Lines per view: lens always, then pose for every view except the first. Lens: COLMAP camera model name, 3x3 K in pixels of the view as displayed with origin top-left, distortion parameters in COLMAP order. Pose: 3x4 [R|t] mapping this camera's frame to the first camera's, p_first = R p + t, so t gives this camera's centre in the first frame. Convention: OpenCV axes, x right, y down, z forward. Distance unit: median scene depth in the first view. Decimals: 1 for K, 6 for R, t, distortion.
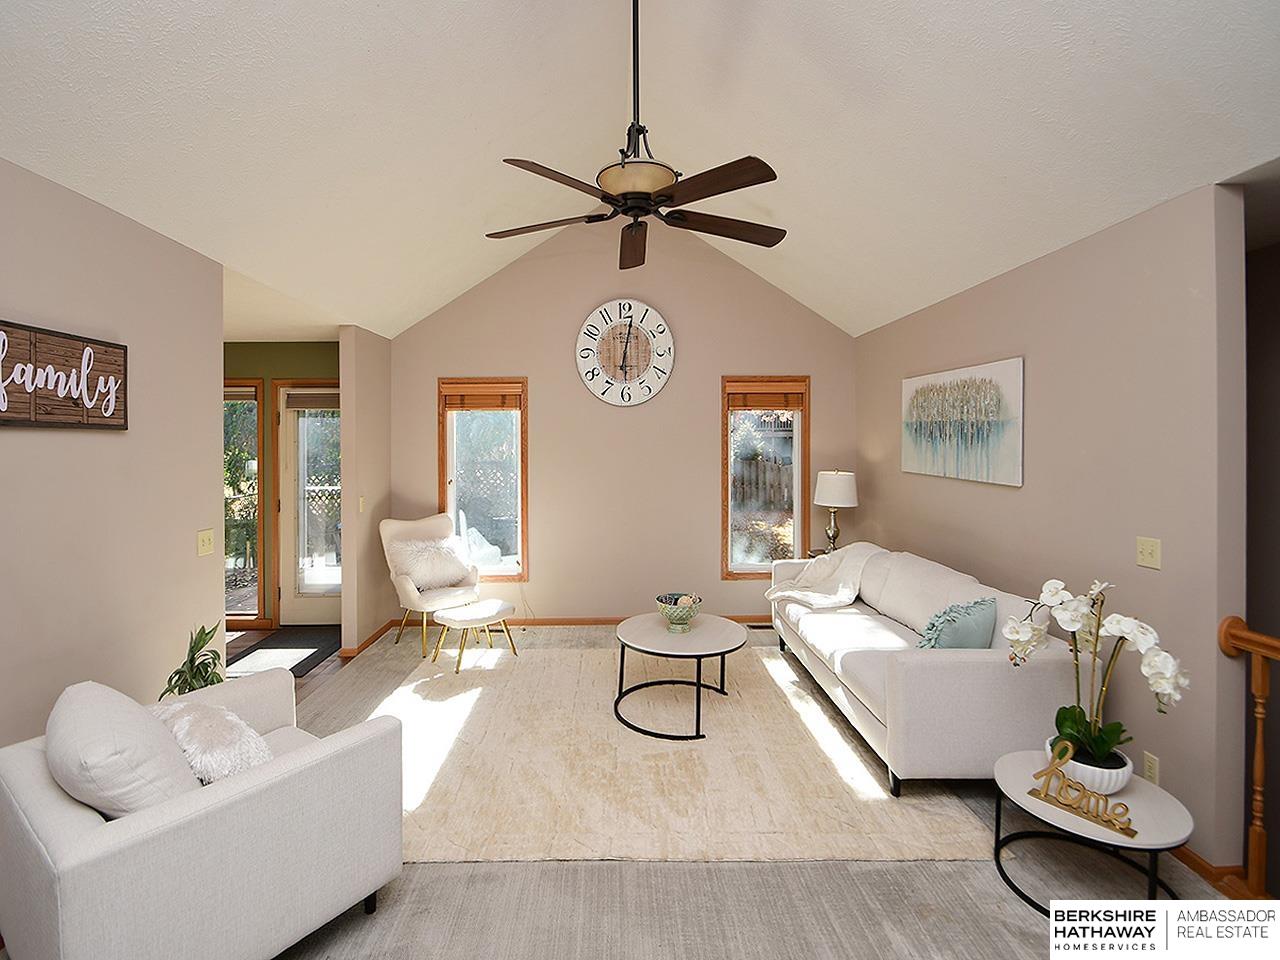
lens RADIAL K [[628.8, 0, 638.1], [0, 628.8, 423.5], [0, 0, 1]] dist [0.000398, -0.000270]
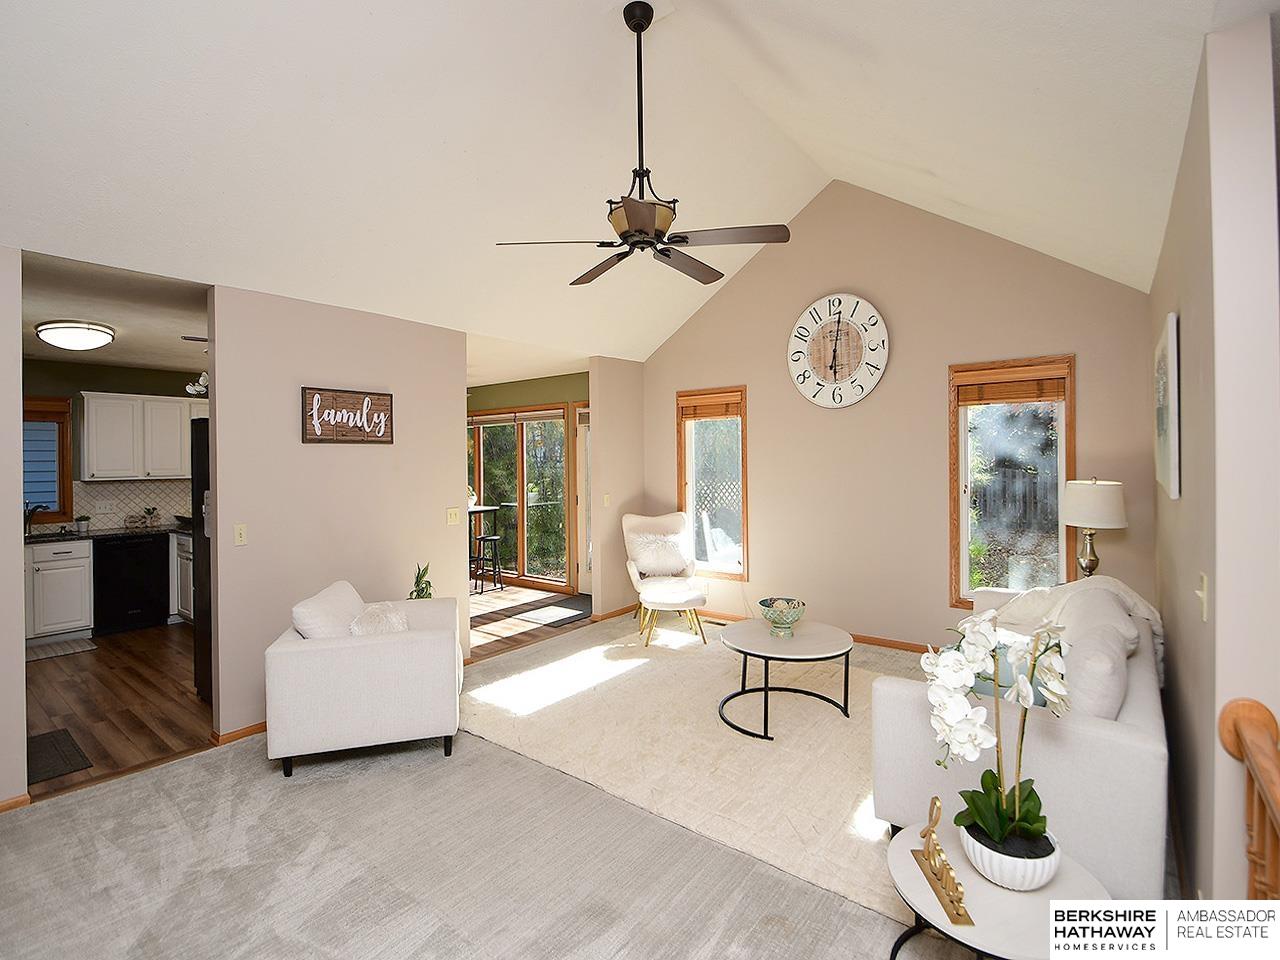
lens RADIAL K [[695.1, 0, 639.0], [0, 695.1, 425.2], [0, 0, 1]] dist [-0.004840, -0.001683]
pose [[0.740995, -0.037642, -0.670455, 0.473393], [0.032468, 0.999268, -0.020219, 0.010238], [0.670725, -0.006787, 0.741675, 0.029445]]
